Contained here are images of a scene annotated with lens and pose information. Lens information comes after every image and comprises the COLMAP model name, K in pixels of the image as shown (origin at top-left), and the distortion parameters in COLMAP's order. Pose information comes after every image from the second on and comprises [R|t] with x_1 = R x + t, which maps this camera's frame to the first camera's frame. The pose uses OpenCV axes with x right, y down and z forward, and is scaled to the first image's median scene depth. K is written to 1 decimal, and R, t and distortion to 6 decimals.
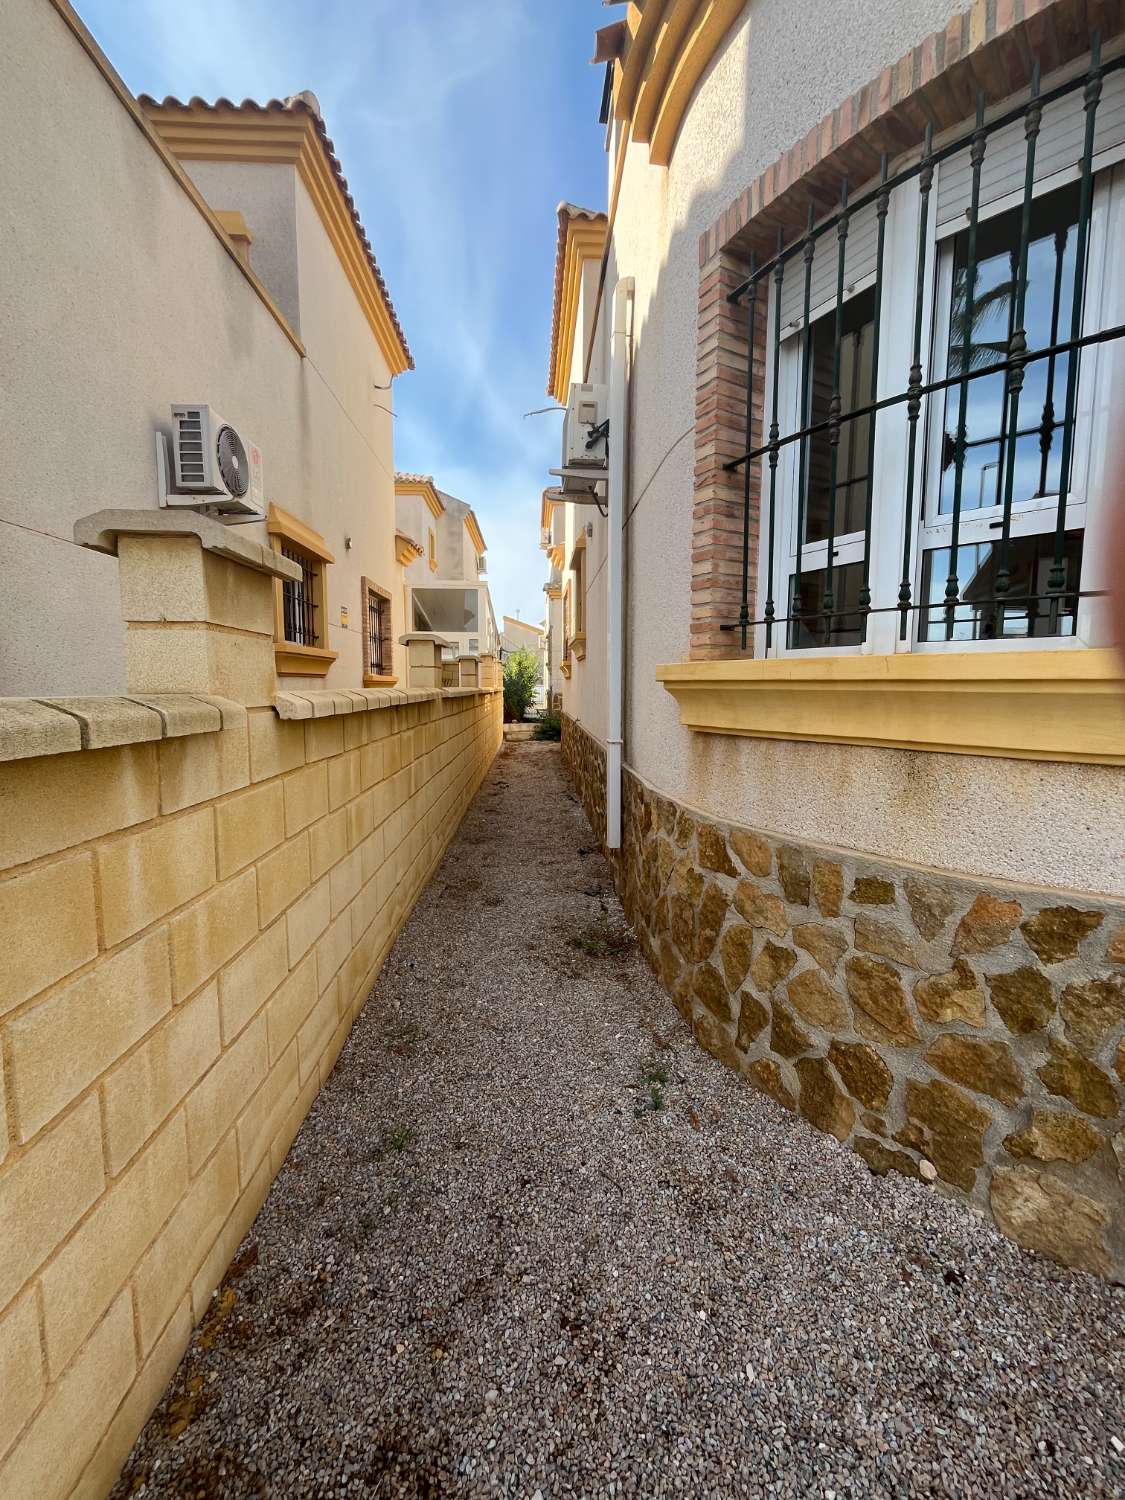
lens RADIAL K [[613.3, 0, 557.8], [0, 613.3, 737.6], [0, 0, 1]] dist [-0.000271, 0.000848]
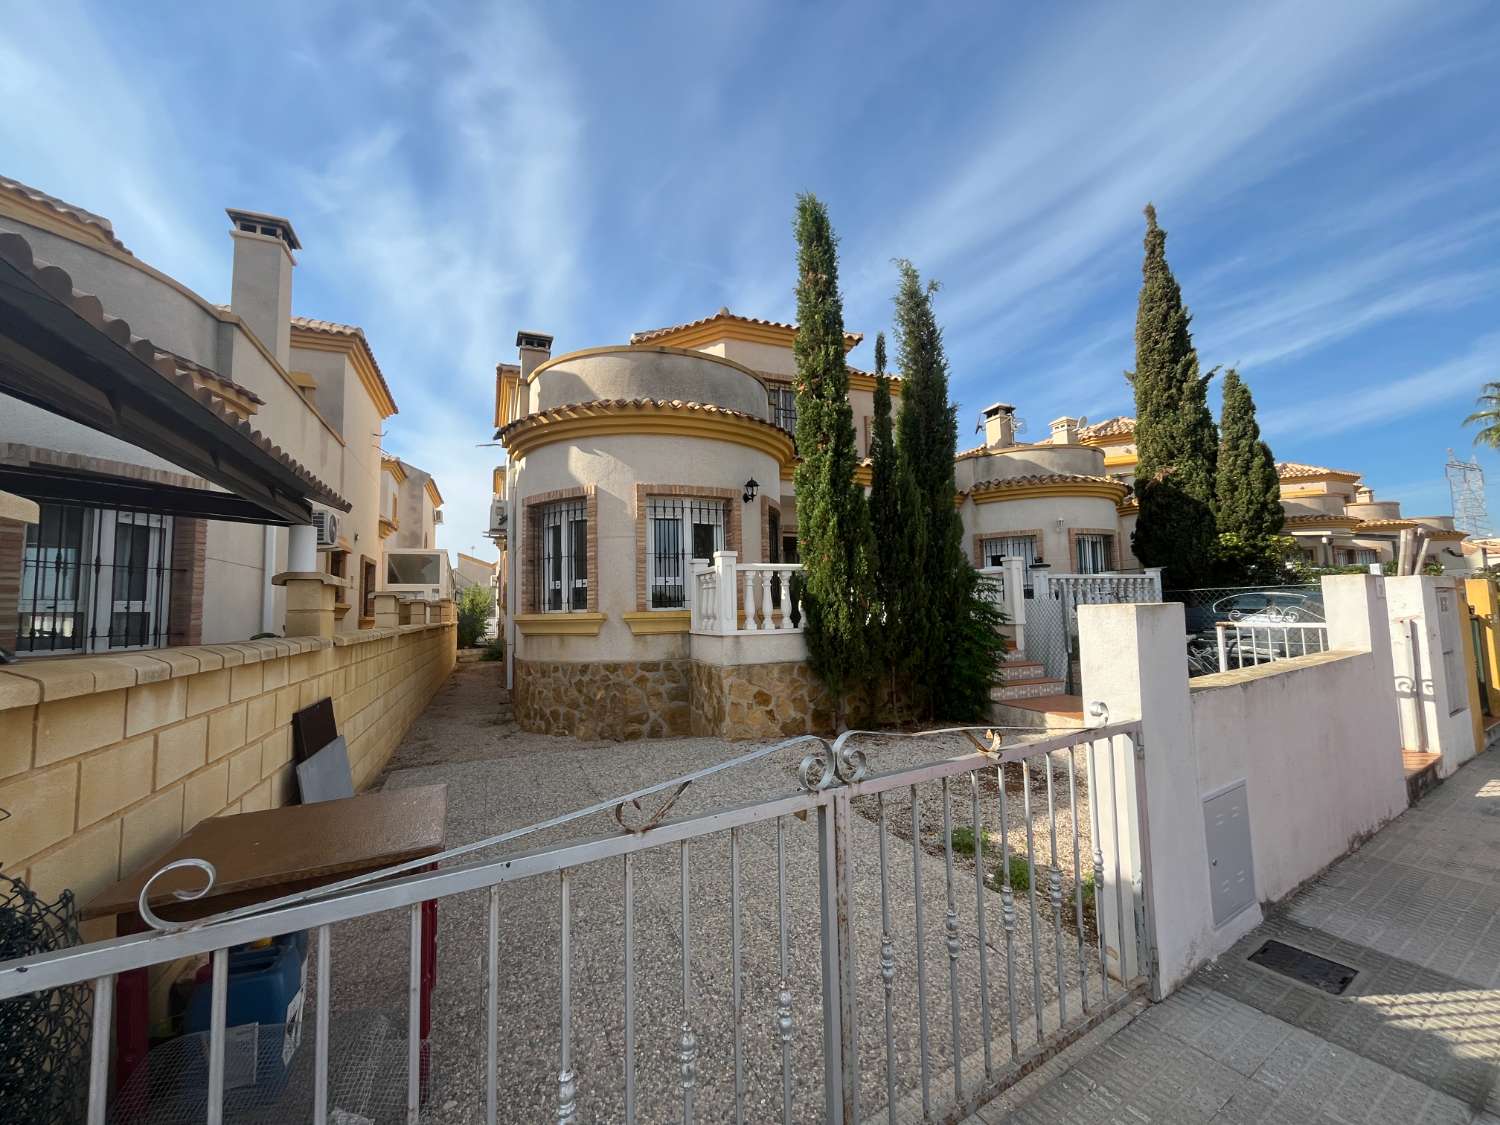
lens RADIAL K [[613.3, 0, 750.5], [0, 613.3, 563.2], [0, 0, 1]] dist [-0.000271, 0.000848]
pose [[0.935939, 0.006028, 0.352109, 0.064183], [0.052438, 0.986321, -0.156270, 0.060547], [-0.348235, 0.164724, 0.922821, -0.817526]]
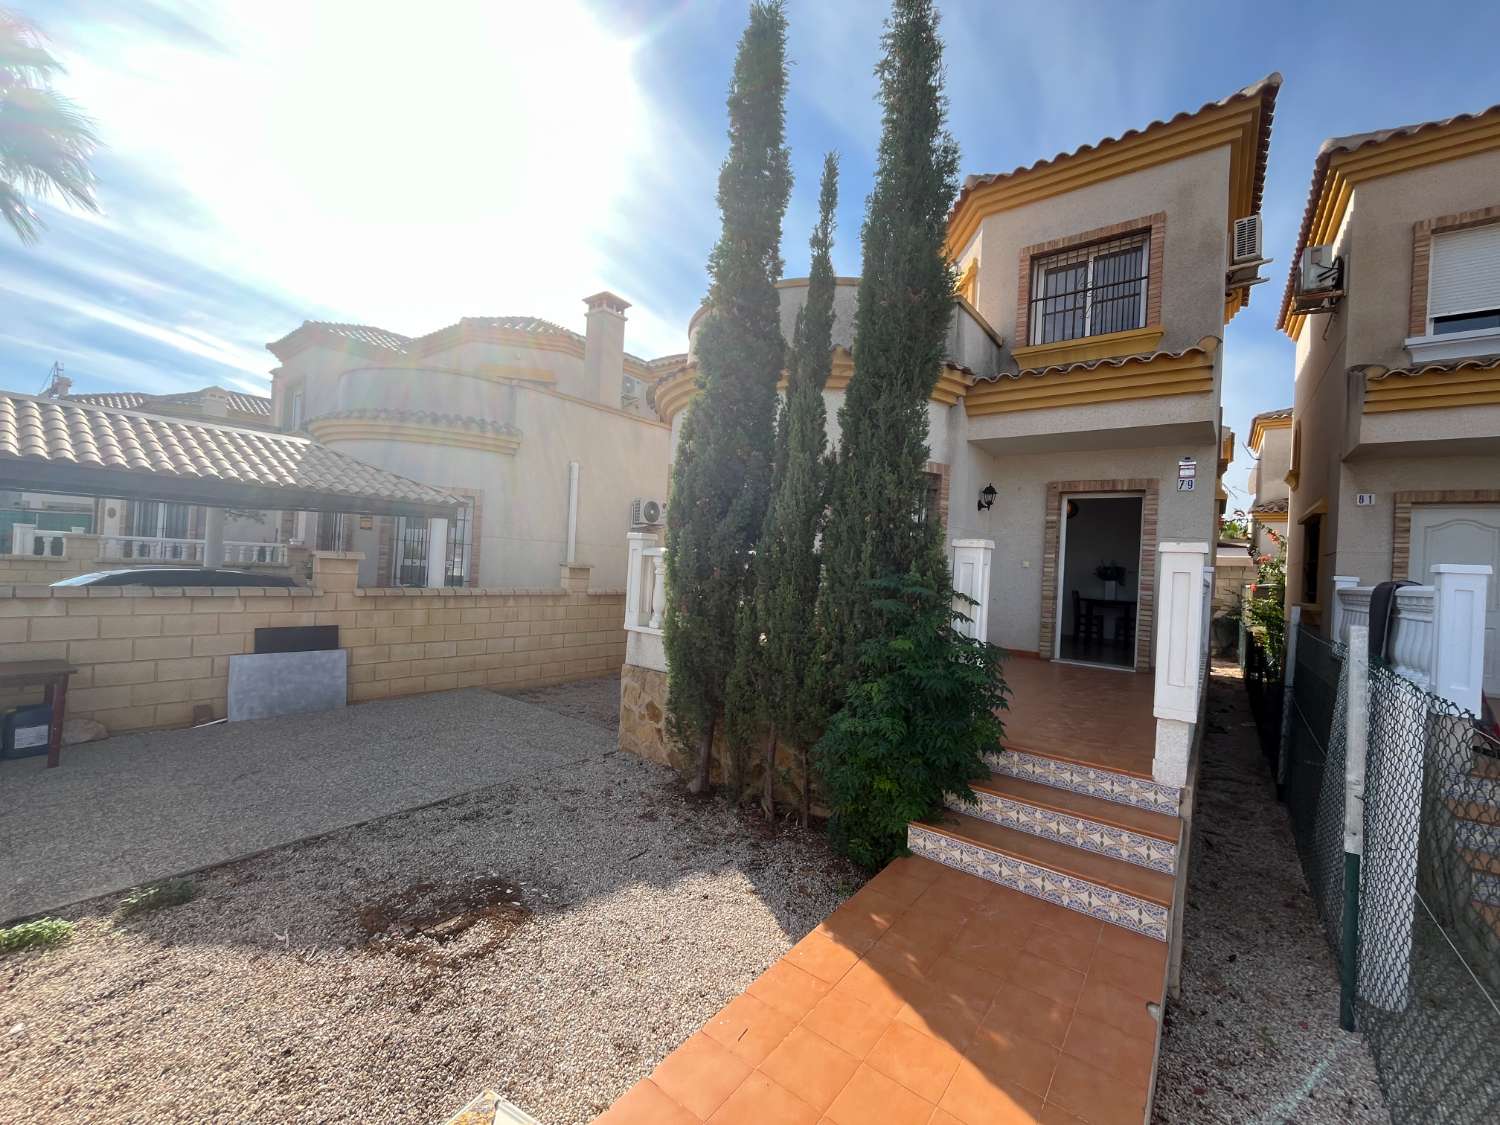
lens RADIAL K [[613.3, 0, 750.2], [0, 613.3, 560.0], [0, 0, 1]] dist [-0.000271, 0.000848]
pose [[0.755382, 0.035210, -0.654338, 0.923292], [-0.109757, 0.991247, -0.073367, -0.020293], [0.646027, 0.127239, 0.752635, -0.485063]]
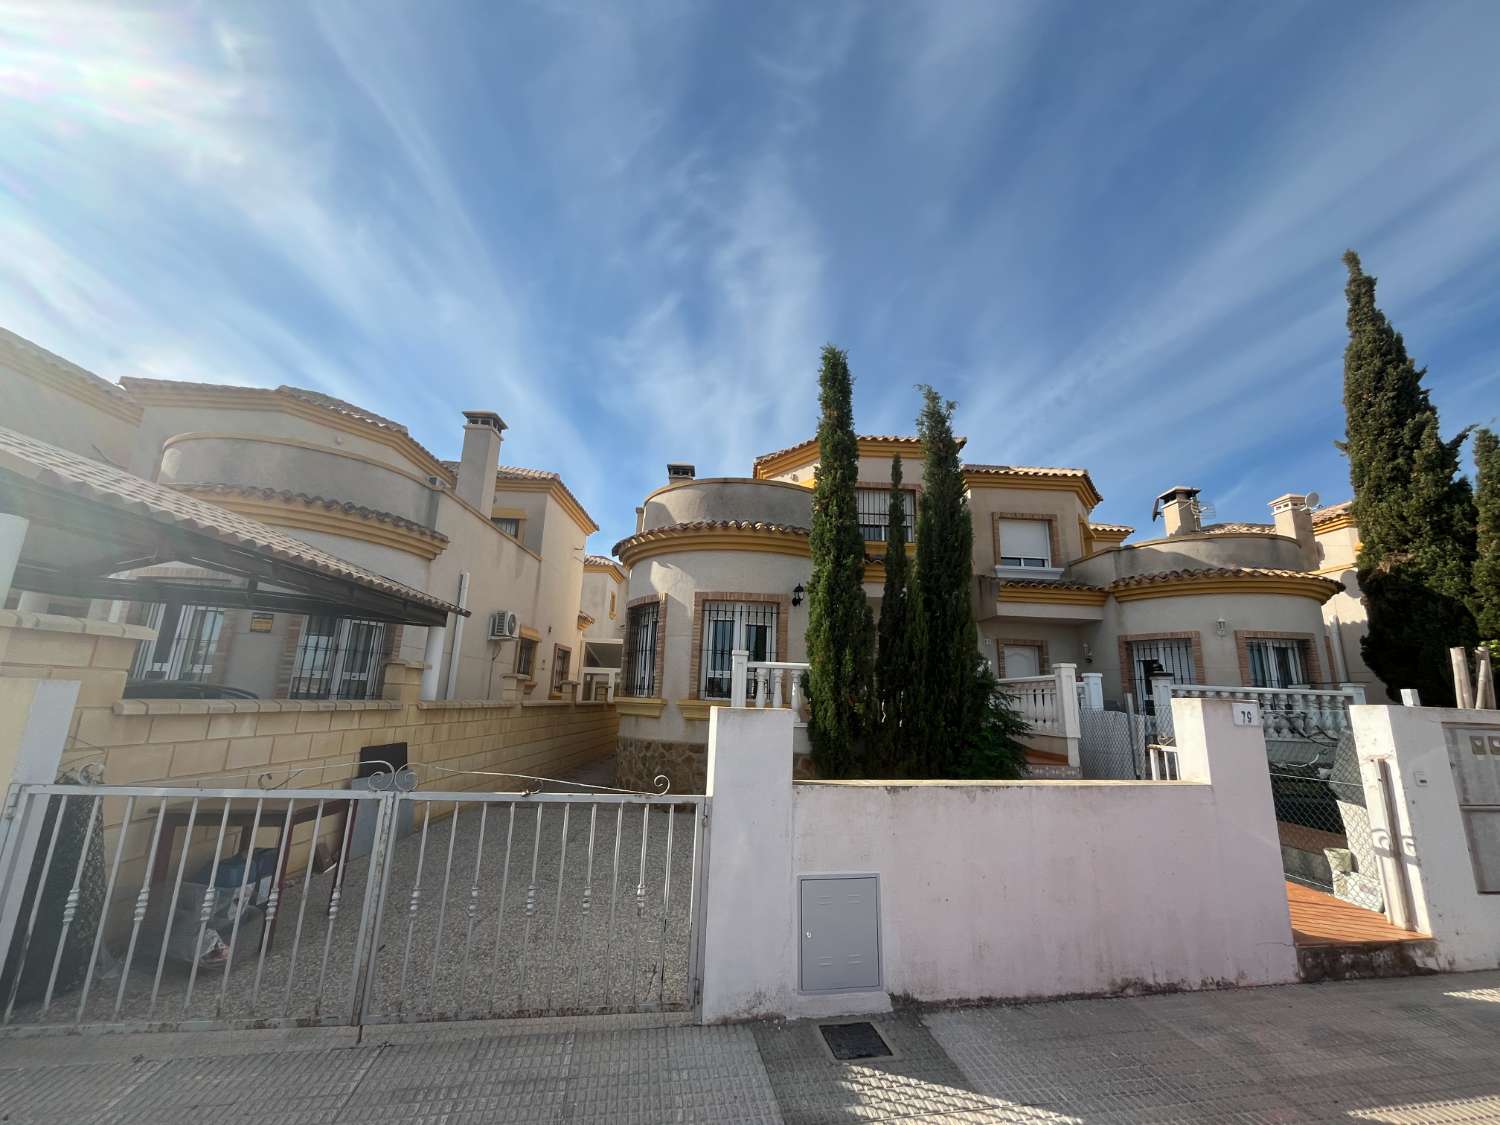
lens RADIAL K [[613.3, 0, 745.5], [0, 613.3, 558.3], [0, 0, 1]] dist [-0.000271, 0.000848]
pose [[0.998988, 0.030640, -0.032940, 0.371398], [-0.039366, 0.949790, -0.310402, 0.075946], [0.021776, 0.311384, 0.950035, -1.014020]]
